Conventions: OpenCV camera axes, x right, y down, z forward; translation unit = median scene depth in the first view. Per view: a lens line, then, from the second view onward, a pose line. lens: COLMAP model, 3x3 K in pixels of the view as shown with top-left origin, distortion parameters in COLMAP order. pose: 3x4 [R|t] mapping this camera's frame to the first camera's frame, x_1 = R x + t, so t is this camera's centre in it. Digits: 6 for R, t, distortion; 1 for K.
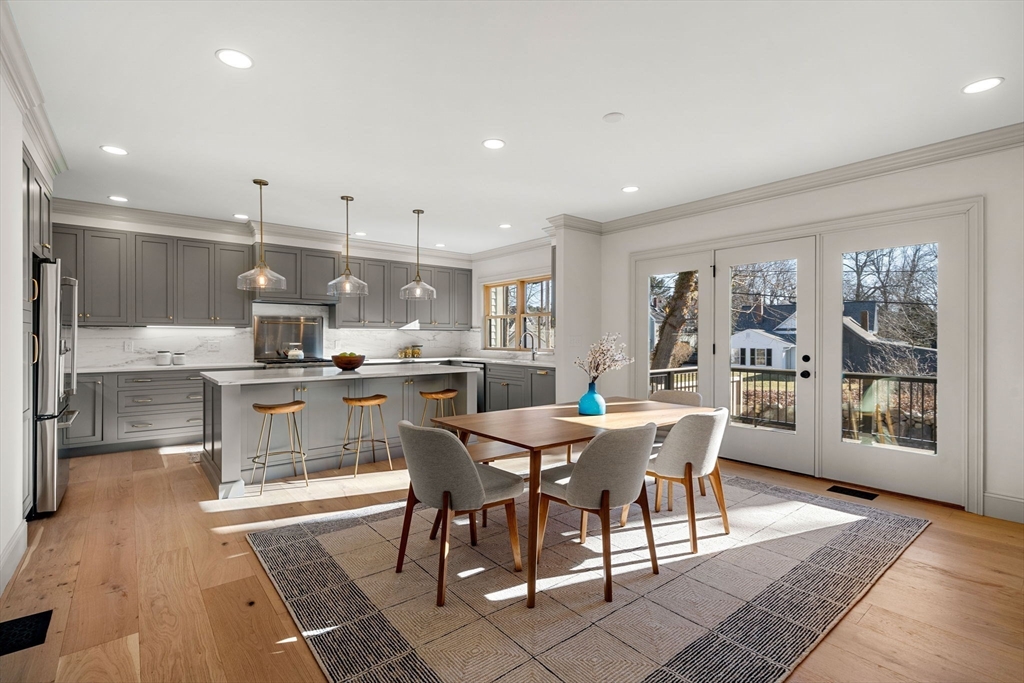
lens RADIAL K [[458.9, 0, 501.8], [0, 458.9, 336.5], [0, 0, 1]] dist [-0.001339, -0.000470]
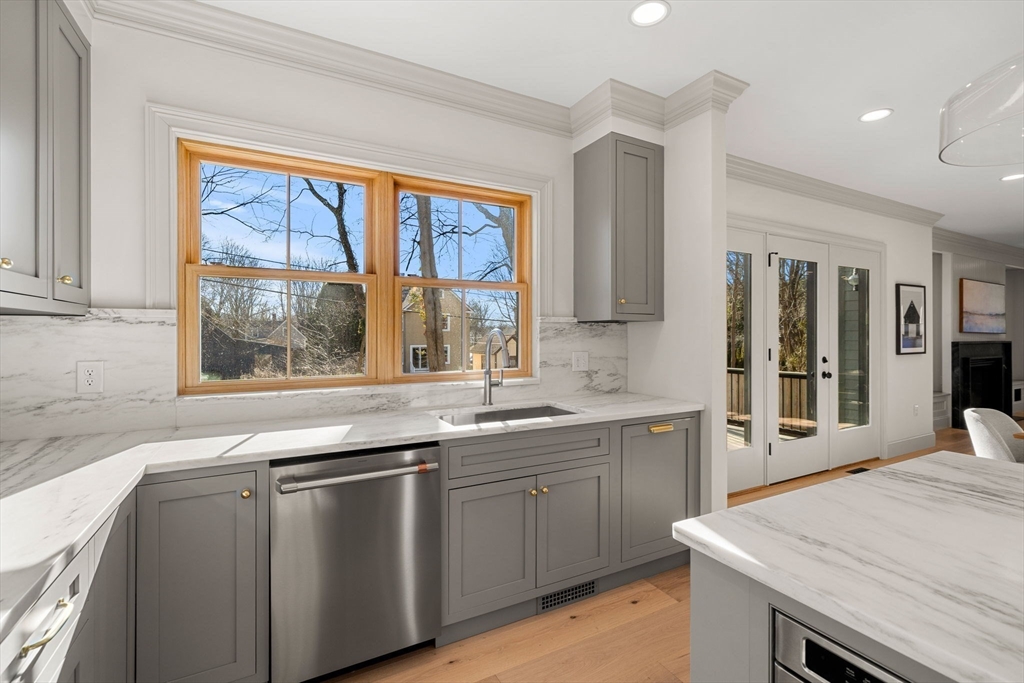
lens RADIAL K [[458.9, 0, 512.4], [0, 458.9, 332.4], [0, 0, 1]] dist [-0.001339, -0.000470]
pose [[0.186312, 0.002833, 0.982487, -0.341807], [-0.001259, 0.999996, -0.002645, -0.007489], [-0.982490, -0.000744, 0.186315, 1.043757]]
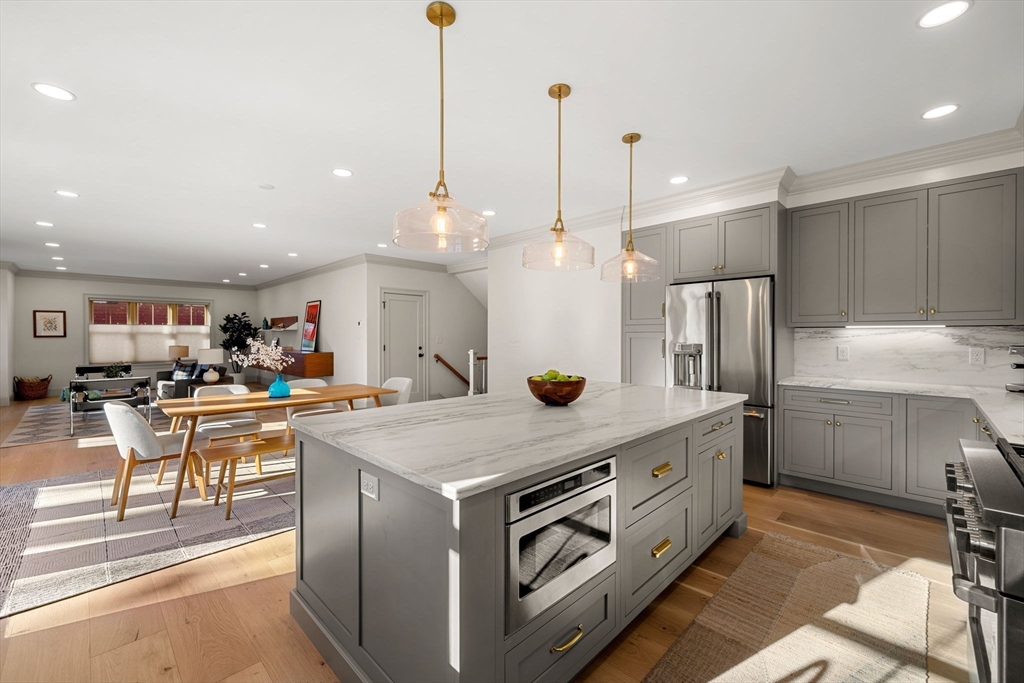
lens RADIAL K [[415.9, 0, 506.5], [0, 415.9, 338.3], [0, 0, 1]] dist [-0.002216, -0.000098]
pose [[-0.994411, 0.000287, -0.105573, -0.181779], [-0.000119, 0.999993, 0.003837, -0.004553], [0.105574, 0.003828, -0.994404, 1.185740]]
